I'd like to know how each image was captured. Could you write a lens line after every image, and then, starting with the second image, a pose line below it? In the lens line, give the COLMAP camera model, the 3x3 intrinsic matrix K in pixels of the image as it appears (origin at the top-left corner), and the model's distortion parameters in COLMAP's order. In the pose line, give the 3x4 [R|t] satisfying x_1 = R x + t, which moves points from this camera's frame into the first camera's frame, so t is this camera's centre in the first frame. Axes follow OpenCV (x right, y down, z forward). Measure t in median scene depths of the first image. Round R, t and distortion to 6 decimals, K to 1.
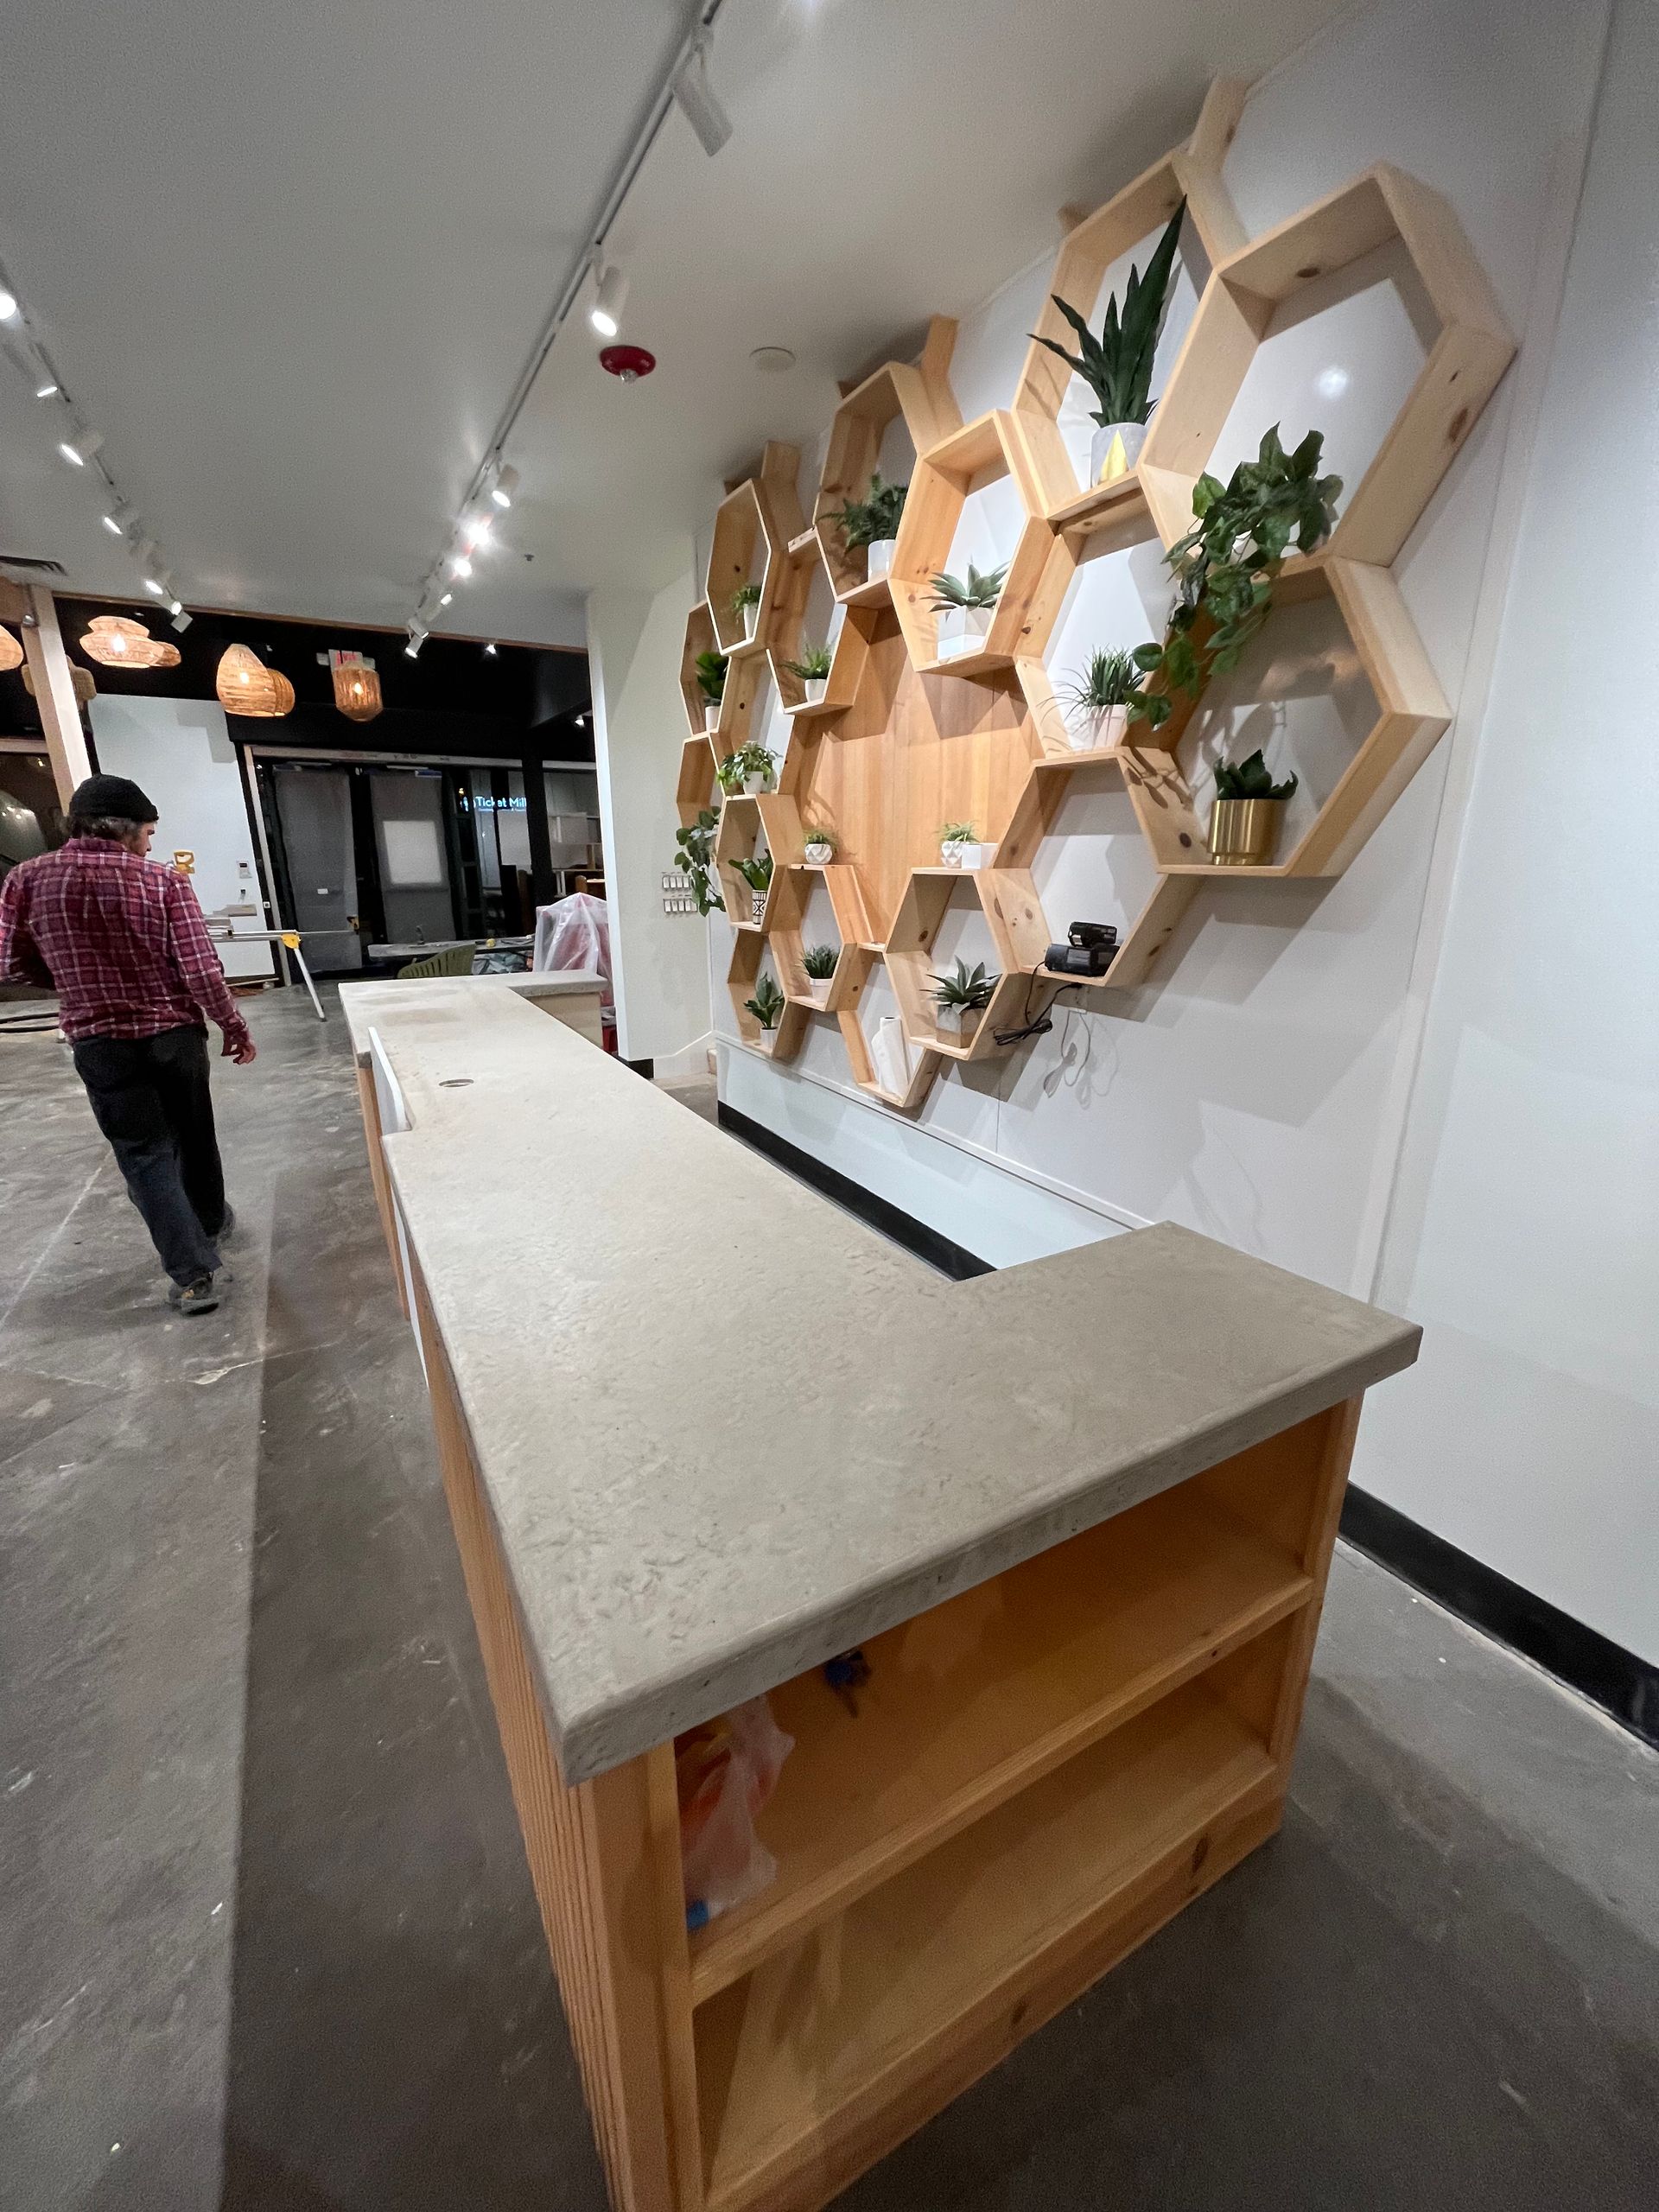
lens RADIAL K [[912.0, 0, 829.5], [0, 912.0, 1106.0], [0, 0, 1]] dist [0.015522, -0.000069]
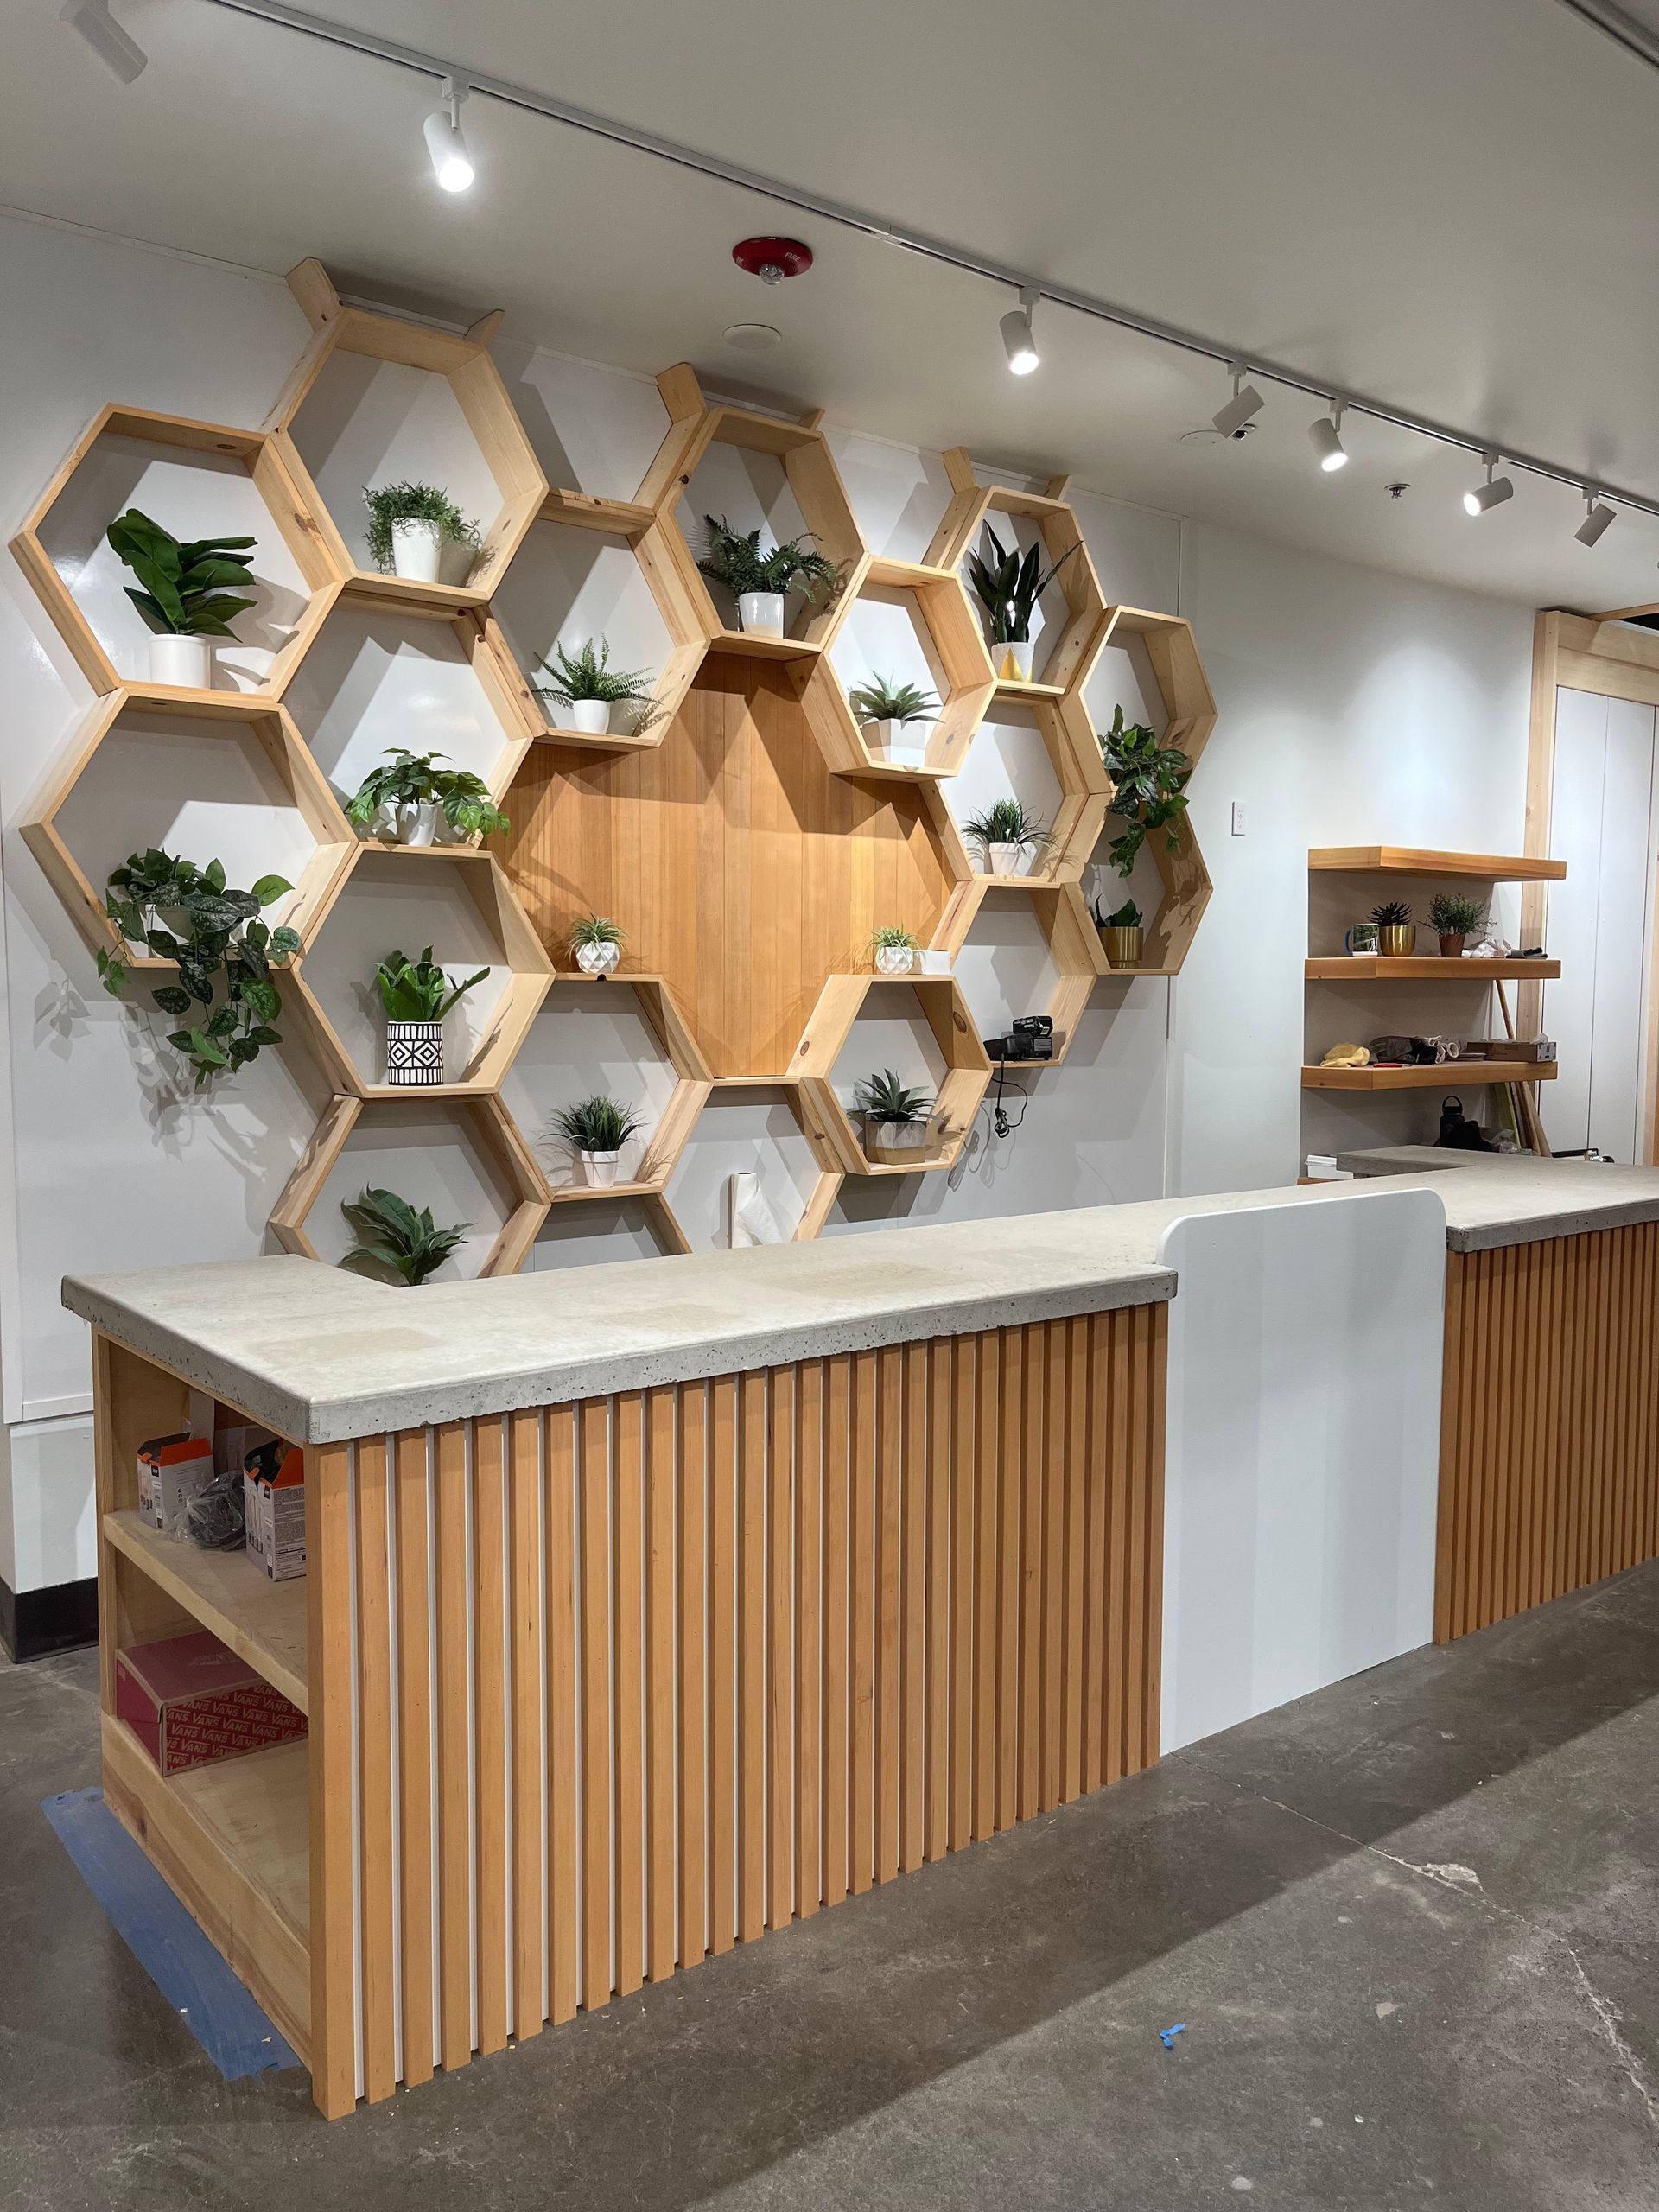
lens RADIAL K [[1646.8, 0, 829.5], [0, 1646.8, 1106.0], [0, 0, 1]] dist [0.057284, -0.004832]
pose [[-0.155304, -0.084888, 0.984213, -1.555994], [0.256571, 0.958645, 0.123169, -0.366550], [-0.953967, 0.271649, -0.127101, 1.347646]]
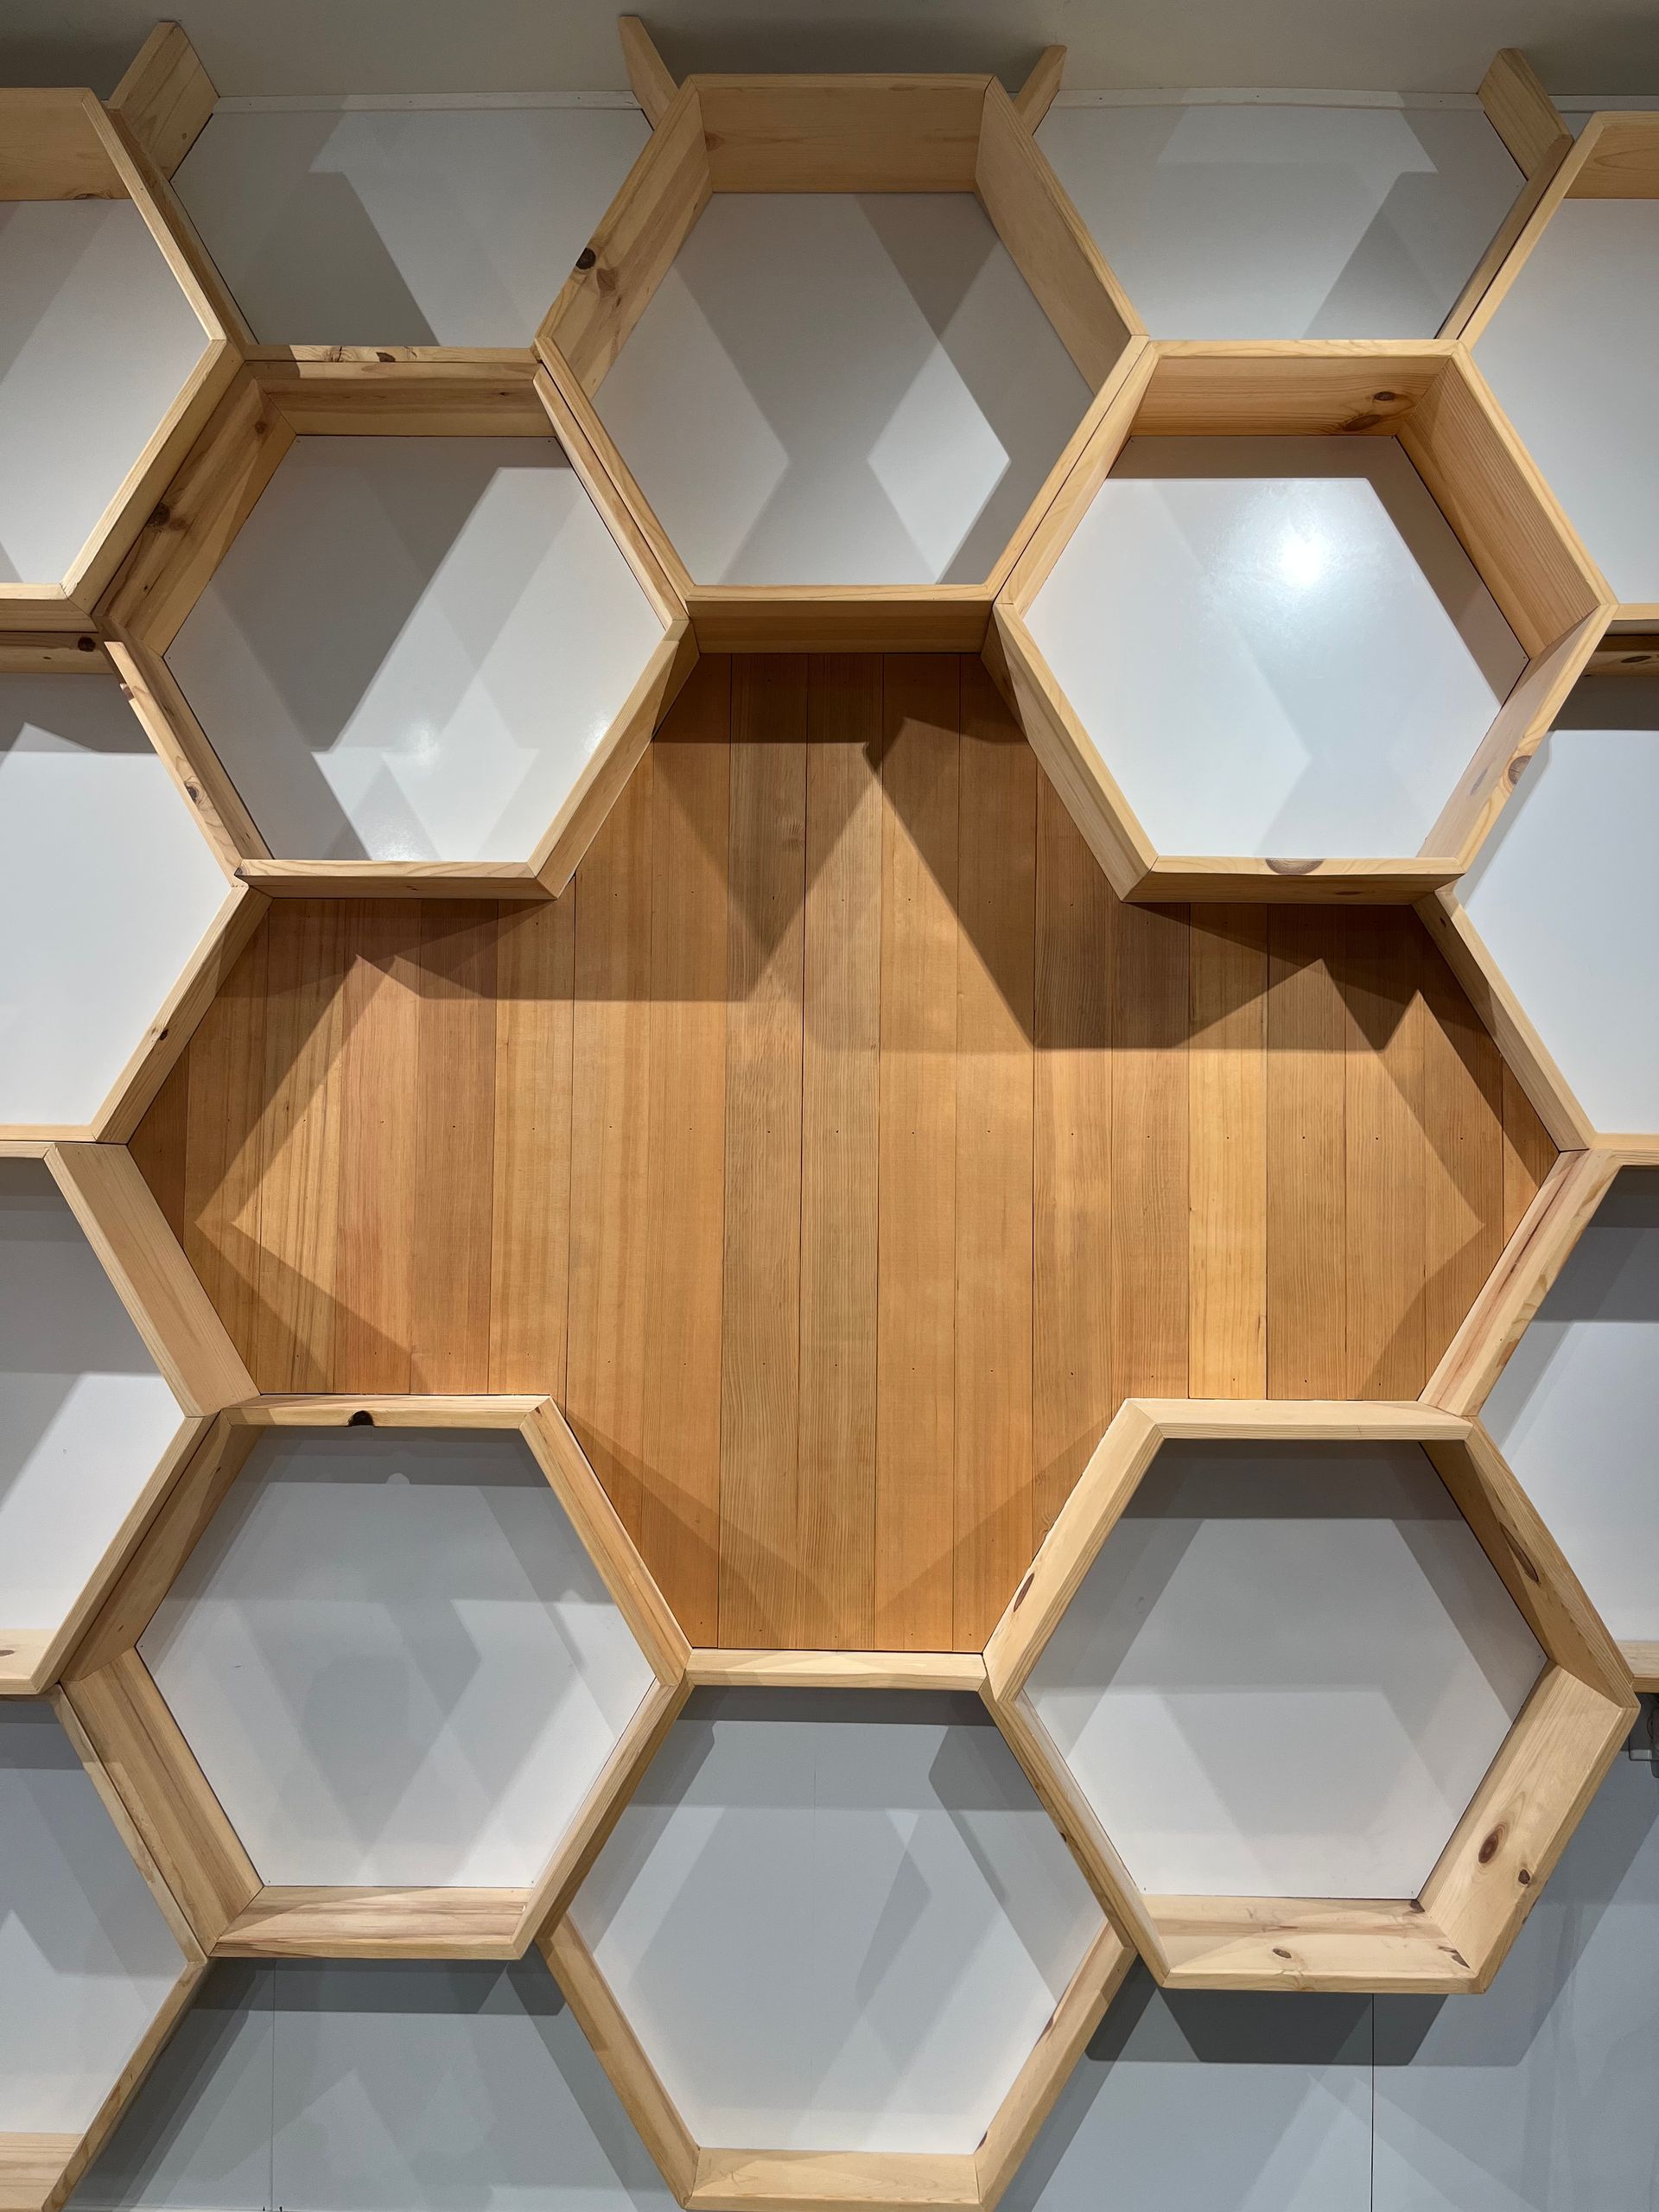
lens RADIAL K [[1646.8, 0, 829.5], [0, 1646.8, 1106.0], [0, 0, 1]] dist [0.057284, -0.004832]
pose [[0.494745, 0.040893, 0.868075, -0.511849], [0.228269, 0.957702, -0.175213, -0.309742], [-0.838523, 0.284840, 0.464484, 0.840889]]
